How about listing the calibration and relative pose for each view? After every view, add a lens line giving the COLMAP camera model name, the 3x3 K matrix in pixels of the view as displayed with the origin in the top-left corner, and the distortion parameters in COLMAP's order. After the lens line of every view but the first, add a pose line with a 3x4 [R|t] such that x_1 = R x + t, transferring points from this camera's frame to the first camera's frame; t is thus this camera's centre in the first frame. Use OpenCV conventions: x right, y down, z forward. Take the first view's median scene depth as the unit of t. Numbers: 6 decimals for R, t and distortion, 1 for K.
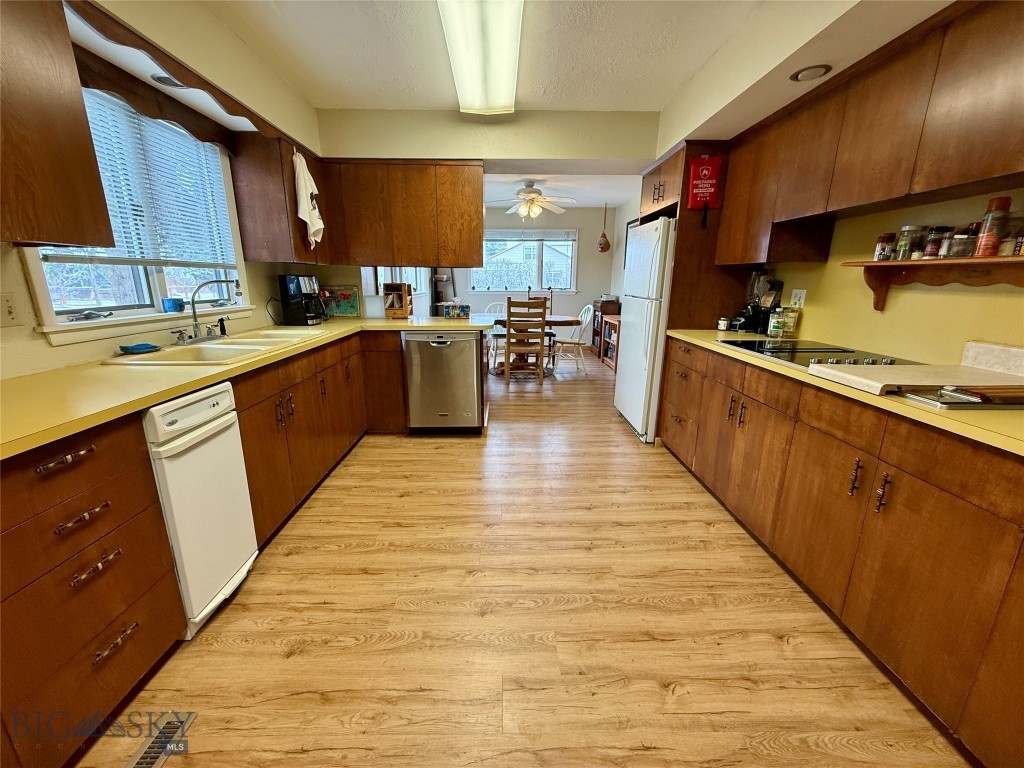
lens RADIAL K [[409.6, 0, 509.1], [0, 409.6, 383.7], [0, 0, 1]] dist [0.002930, -0.000749]
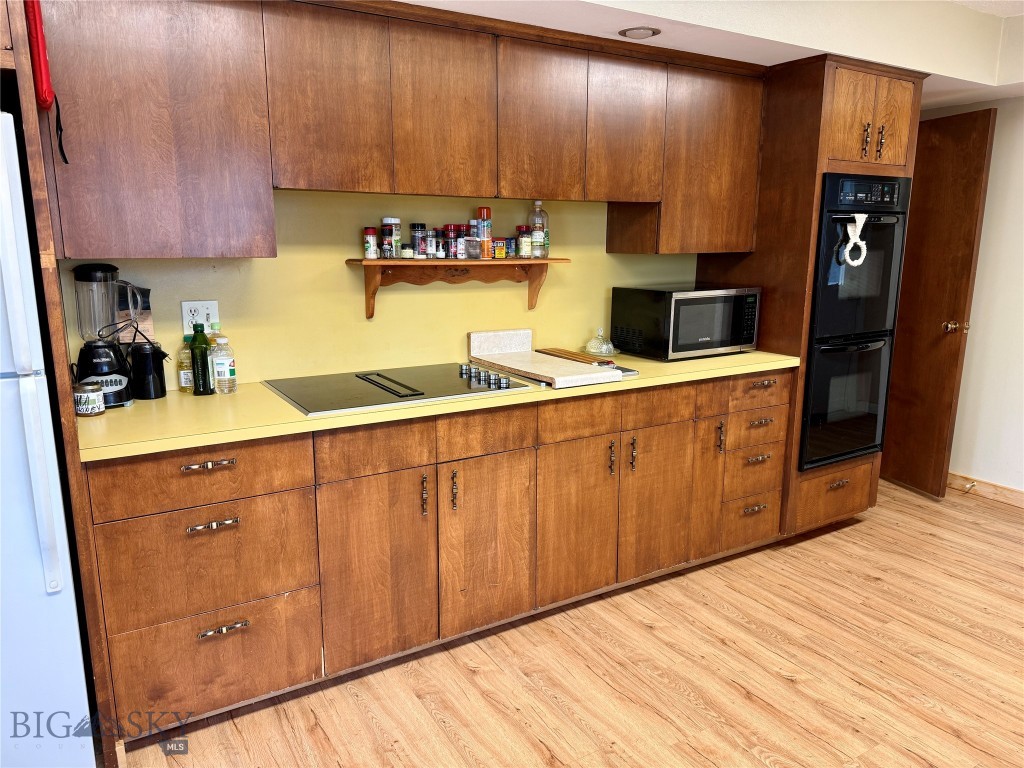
lens RADIAL K [[717.8, 0, 515.5], [0, 717.8, 390.7], [0, 0, 1]] dist [0.076734, -0.102876]
pose [[-0.508365, -0.183791, 0.841300, -0.377580], [0.209797, 0.921089, 0.327993, -0.381799], [-0.835195, 0.343242, -0.429691, 1.205709]]
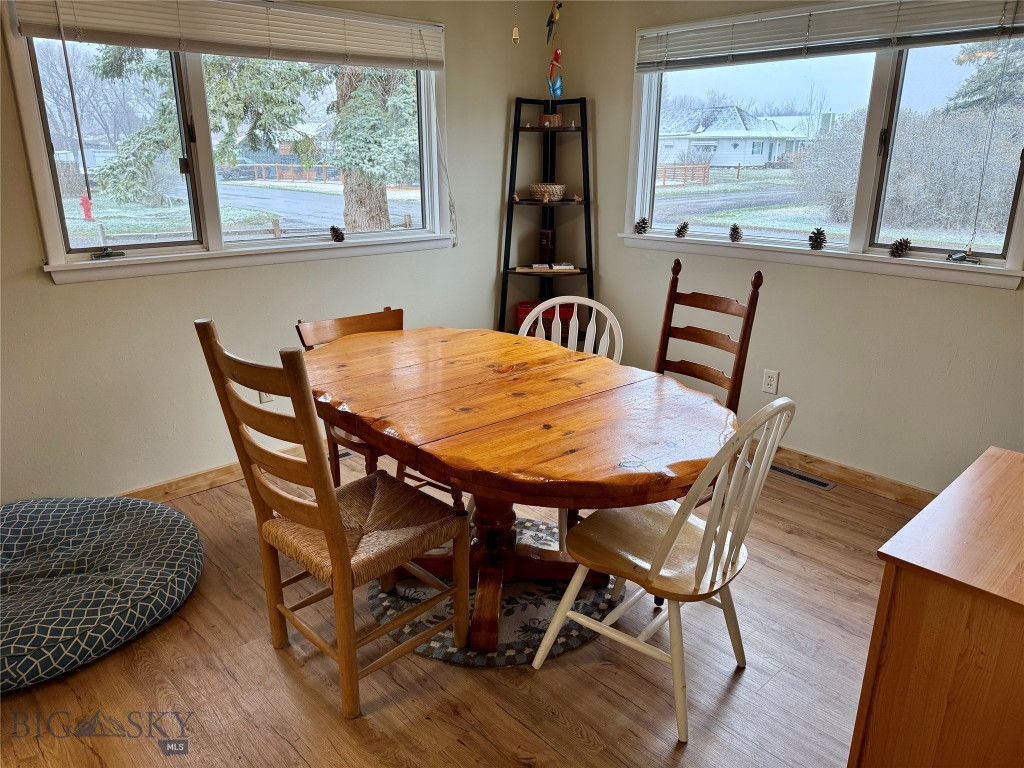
lens RADIAL K [[717.8, 0, 509.3], [0, 717.8, 387.2], [0, 0, 1]] dist [0.076734, -0.102876]
pose [[0.672573, 0.224442, -0.705175, 0.829576], [-0.182429, 0.973776, 0.135938, -0.539285], [0.717193, 0.037216, 0.695880, 1.732896]]
